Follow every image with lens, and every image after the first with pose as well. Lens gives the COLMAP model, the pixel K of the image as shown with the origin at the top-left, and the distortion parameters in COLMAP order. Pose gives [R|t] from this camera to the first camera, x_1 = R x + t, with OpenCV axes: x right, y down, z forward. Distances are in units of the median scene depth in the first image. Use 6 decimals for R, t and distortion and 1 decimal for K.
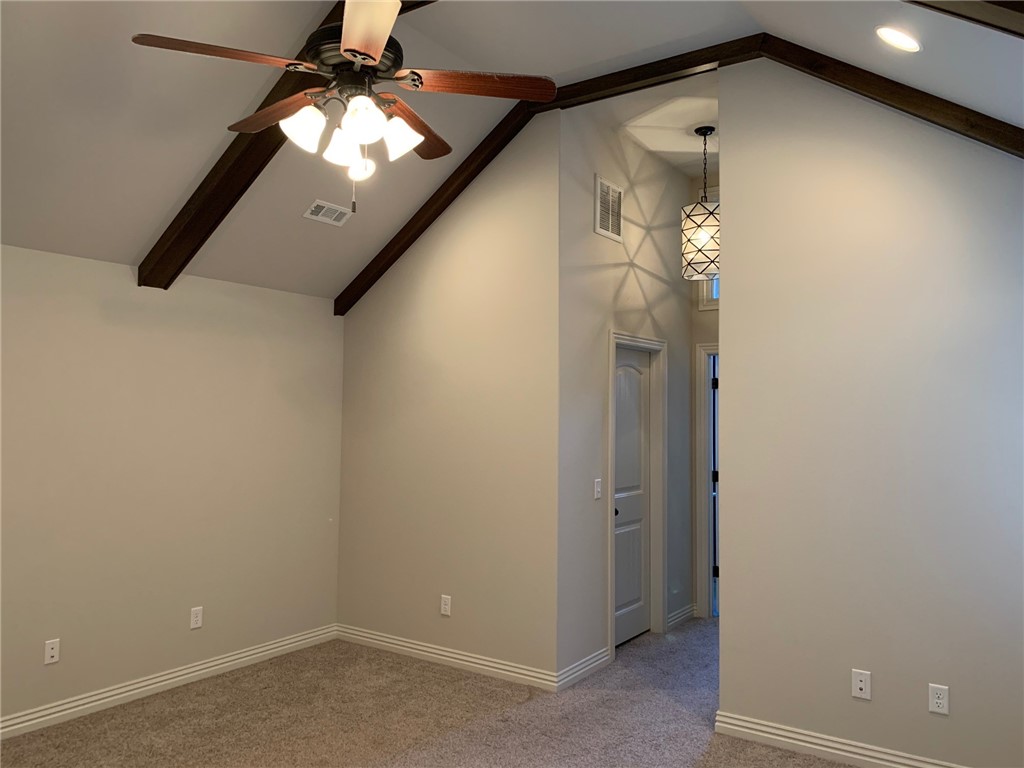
lens RADIAL K [[778.6, 0, 512.4], [0, 778.6, 384.1], [0, 0, 1]] dist [0.039502, -0.047890]
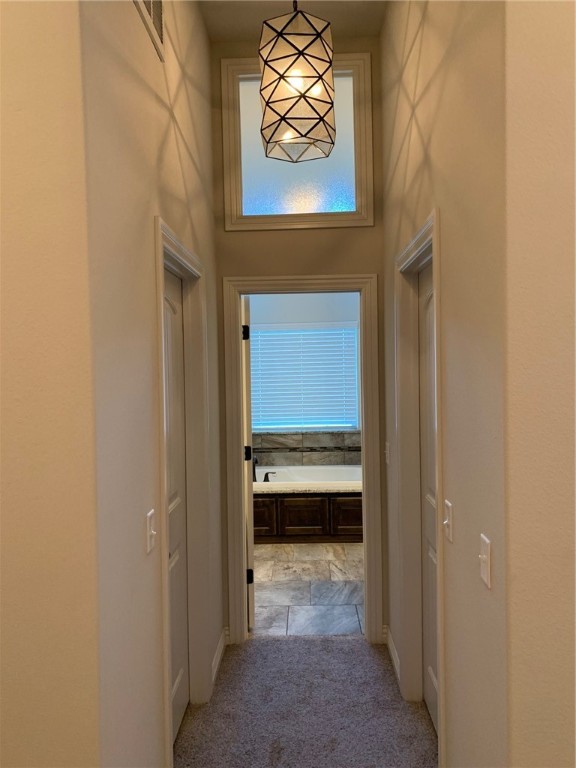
lens RADIAL K [[583.9, 0, 288.8], [0, 583.9, 382.0], [0, 0, 1]] dist [0.039502, -0.047890]
pose [[0.840248, -0.039358, 0.540771, -0.013745], [0.003254, 0.997710, 0.067559, 0.011232], [-0.542192, -0.055007, 0.838452, 0.582523]]
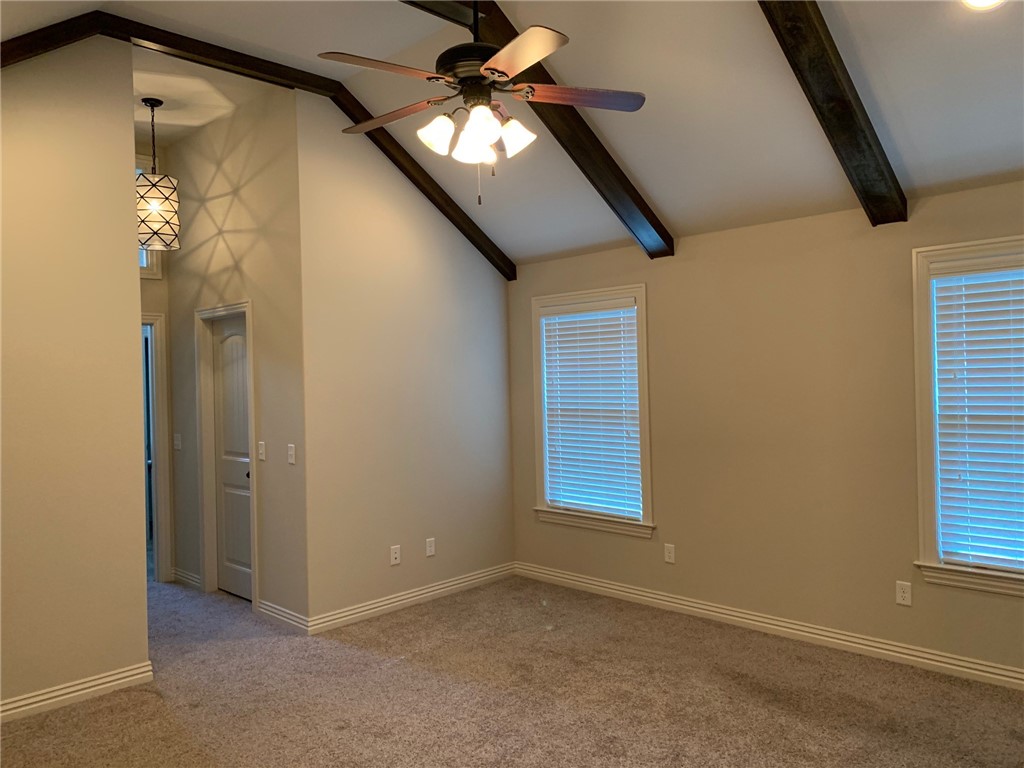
lens RADIAL K [[778.6, 0, 511.1], [0, 778.6, 386.2], [0, 0, 1]] dist [0.039502, -0.047890]
pose [[0.178991, -0.021681, 0.983612, -0.640157], [-0.014055, 0.999599, 0.024590, 0.010108], [-0.983750, -0.018226, 0.178615, 0.348557]]
